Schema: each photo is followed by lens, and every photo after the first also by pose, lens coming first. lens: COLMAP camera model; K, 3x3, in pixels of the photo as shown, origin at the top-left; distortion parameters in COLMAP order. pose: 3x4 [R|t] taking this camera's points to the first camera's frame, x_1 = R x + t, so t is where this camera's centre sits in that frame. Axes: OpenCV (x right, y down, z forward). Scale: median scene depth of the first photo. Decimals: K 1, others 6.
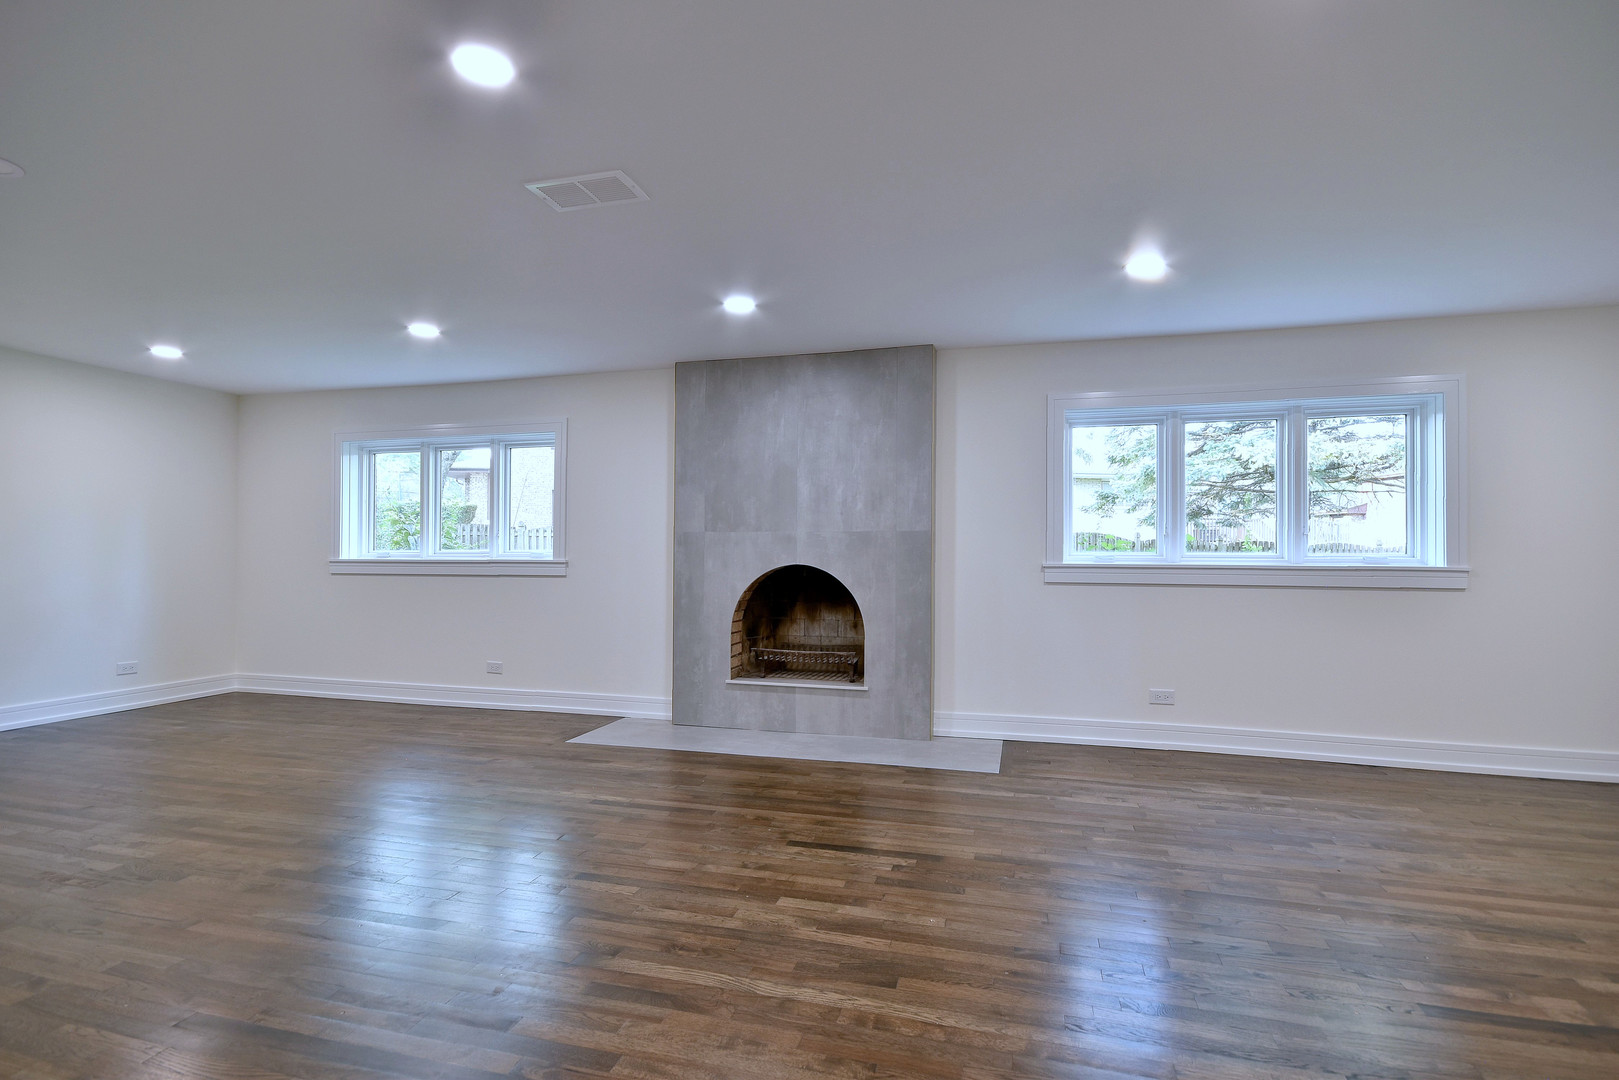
lens RADIAL K [[779.1, 0, 841.9], [0, 779.1, 544.7], [0, 0, 1]] dist [0.009218, -0.000726]
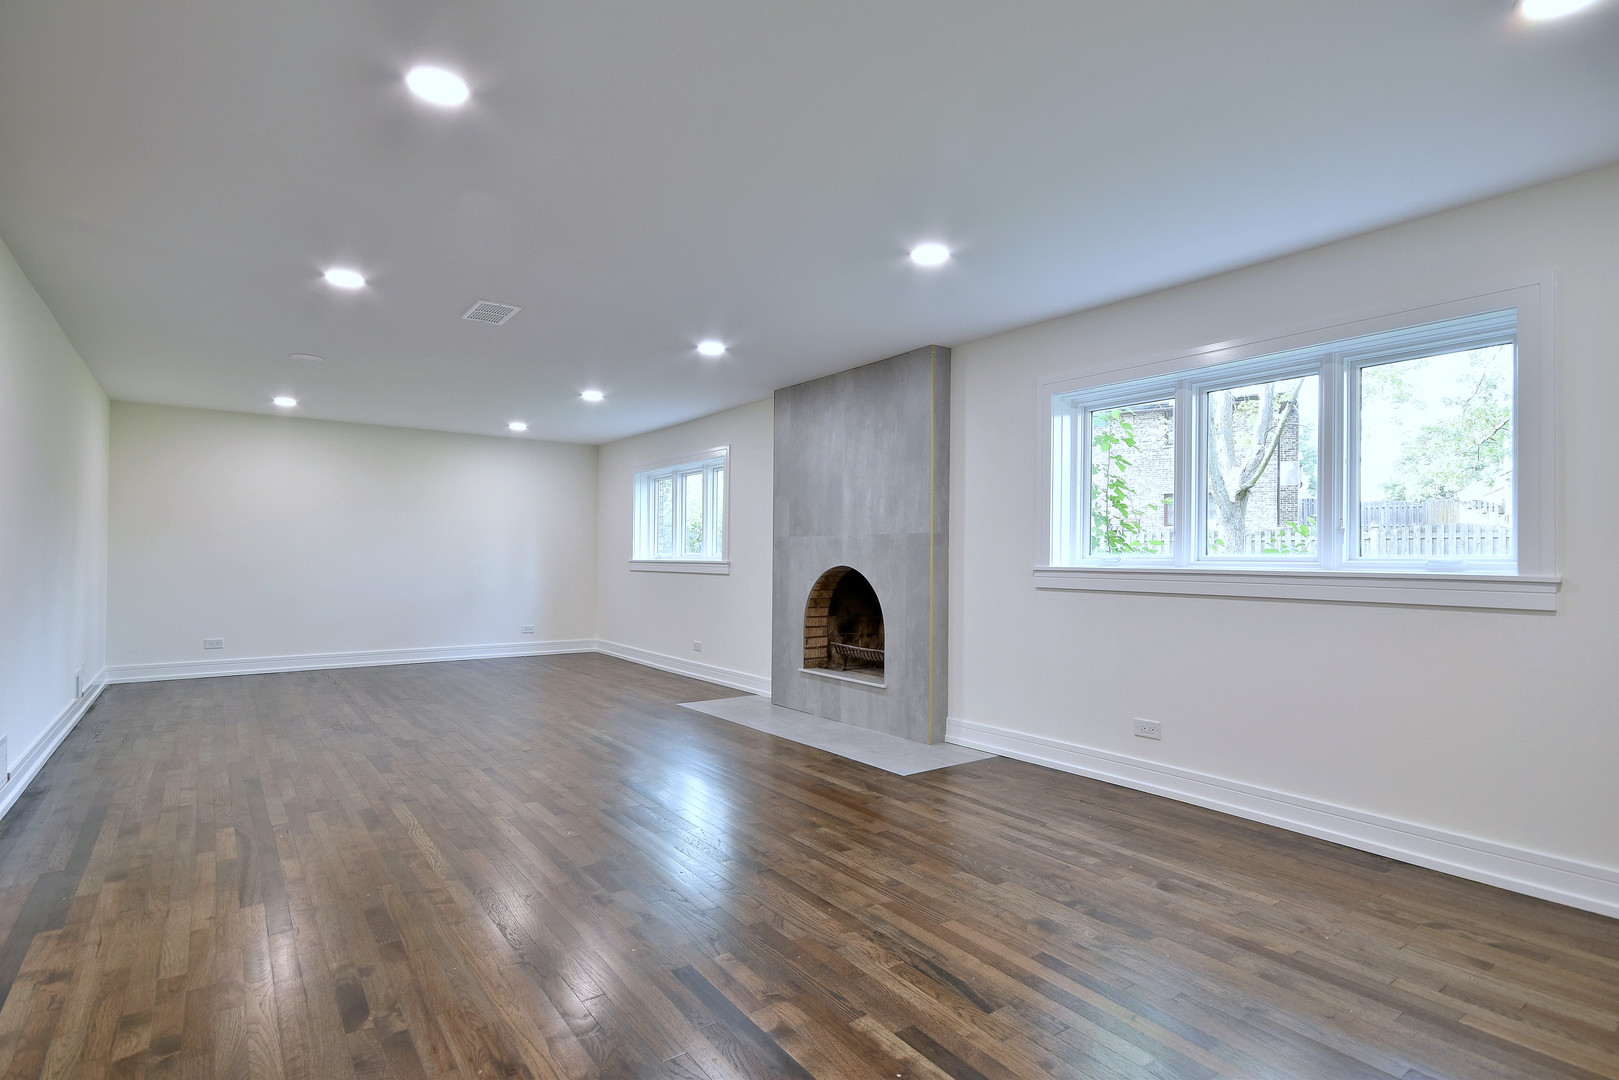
lens RADIAL K [[839.8, 0, 849.5], [0, 839.8, 555.3], [0, 0, 1]] dist [0.019555, -0.004016]
pose [[0.782682, 0.001088, -0.622421, 0.684952], [0.000062, 0.999998, 0.001826, 0.008758], [0.622422, -0.001468, 0.782681, 0.098670]]
